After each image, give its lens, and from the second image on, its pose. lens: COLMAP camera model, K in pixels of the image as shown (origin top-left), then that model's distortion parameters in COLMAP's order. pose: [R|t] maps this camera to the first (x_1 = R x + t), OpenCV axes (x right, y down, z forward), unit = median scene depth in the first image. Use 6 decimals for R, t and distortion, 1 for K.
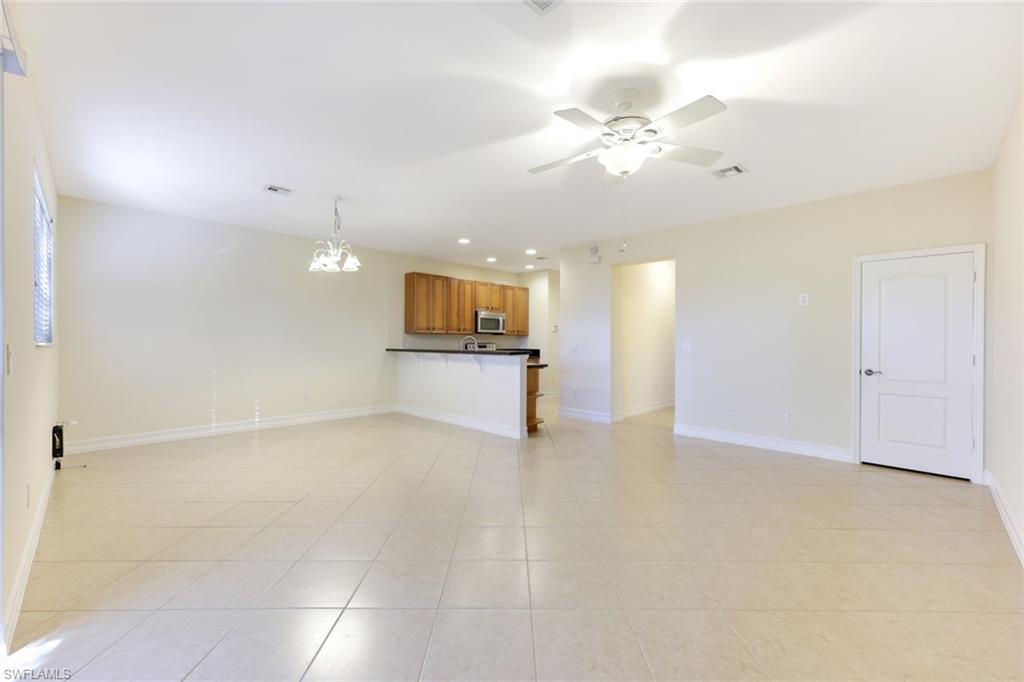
lens RADIAL K [[413.0, 0, 509.1], [0, 413.0, 342.2], [0, 0, 1]] dist [0.000234, -0.000294]
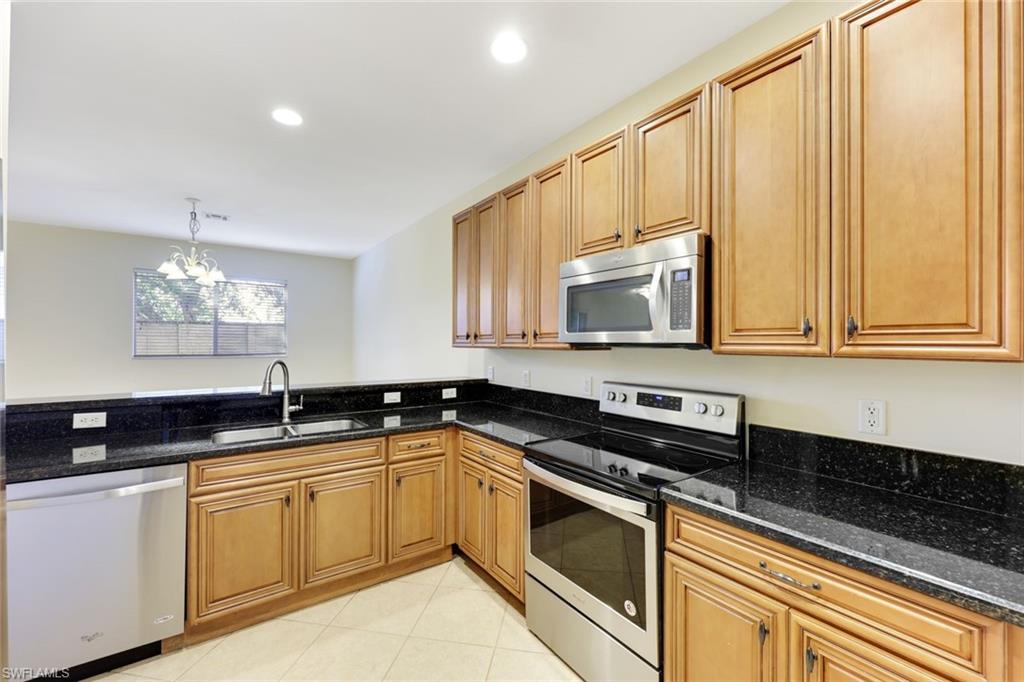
lens RADIAL K [[413.0, 0, 509.1], [0, 413.0, 342.2], [0, 0, 1]] dist [0.000234, -0.000294]
pose [[-0.165045, -0.012254, -0.986210, 0.204622], [-0.006944, 0.999912, -0.011262, -0.022375], [0.986262, 0.004990, -0.165116, 1.065828]]
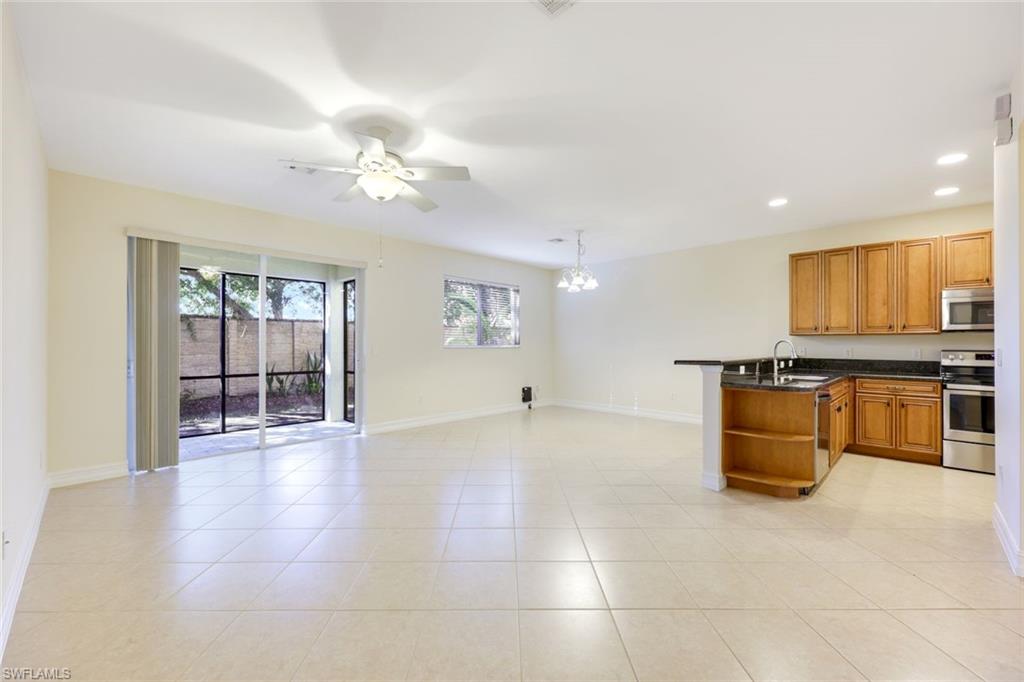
lens RADIAL K [[413.0, 0, 509.1], [0, 413.0, 342.2], [0, 0, 1]] dist [0.000234, -0.000294]
pose [[-0.004349, -0.009724, -0.999943, 0.494423], [-0.003987, 0.999945, -0.009706, -0.000497], [0.999983, 0.003944, -0.004387, 0.459100]]
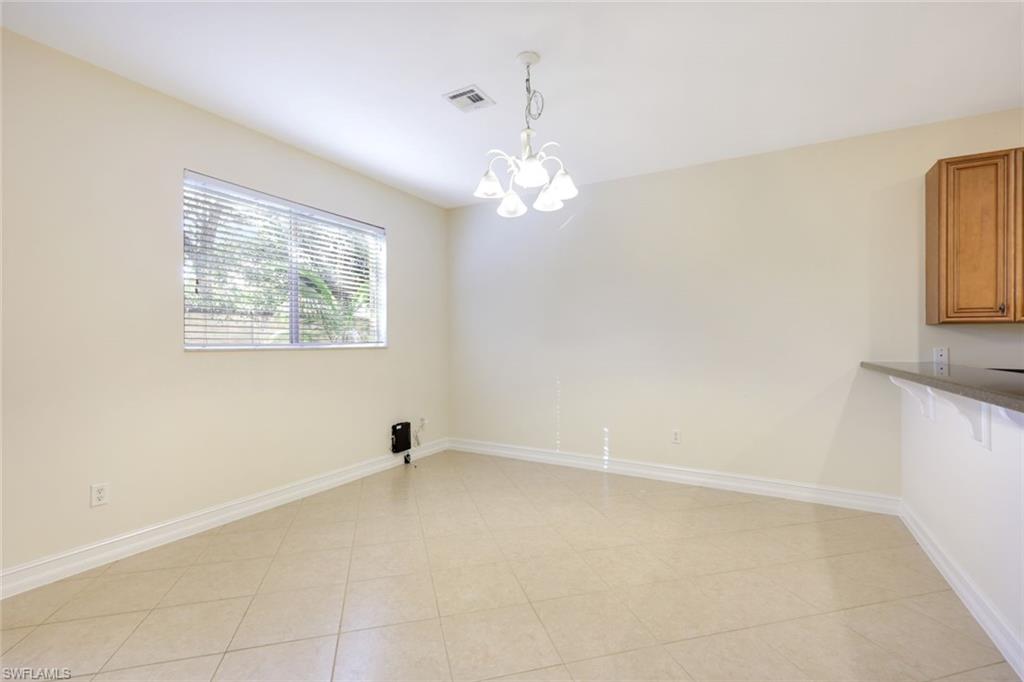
lens RADIAL K [[450.7, 0, 512.0], [0, 450.7, 341.0], [0, 0, 1]] dist [0.000190, 0.000153]
pose [[0.258788, -0.003393, -0.965928, 0.060180], [-0.002462, 0.999988, -0.004173, -0.003330], [0.965931, 0.003458, 0.258777, 0.486808]]
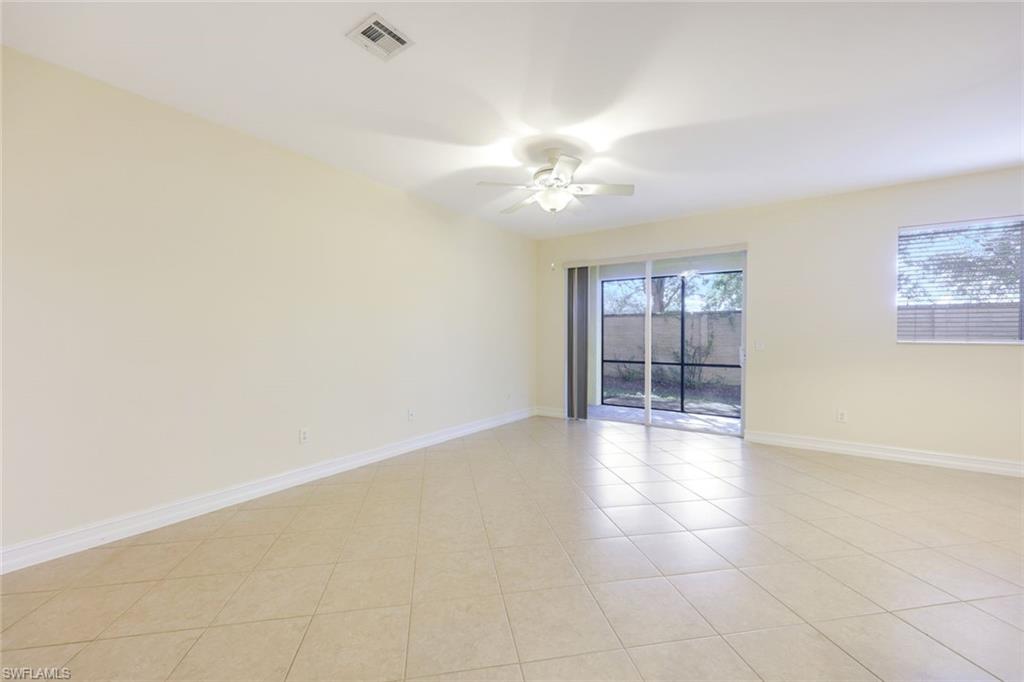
lens RADIAL K [[413.0, 0, 509.1], [0, 413.0, 342.2], [0, 0, 1]] dist [0.000234, -0.000294]
pose [[-0.985843, -0.001242, -0.167666, 0.205023], [-0.004090, 0.999853, 0.016640, -0.004155], [0.167621, 0.017090, -0.985703, 0.798642]]
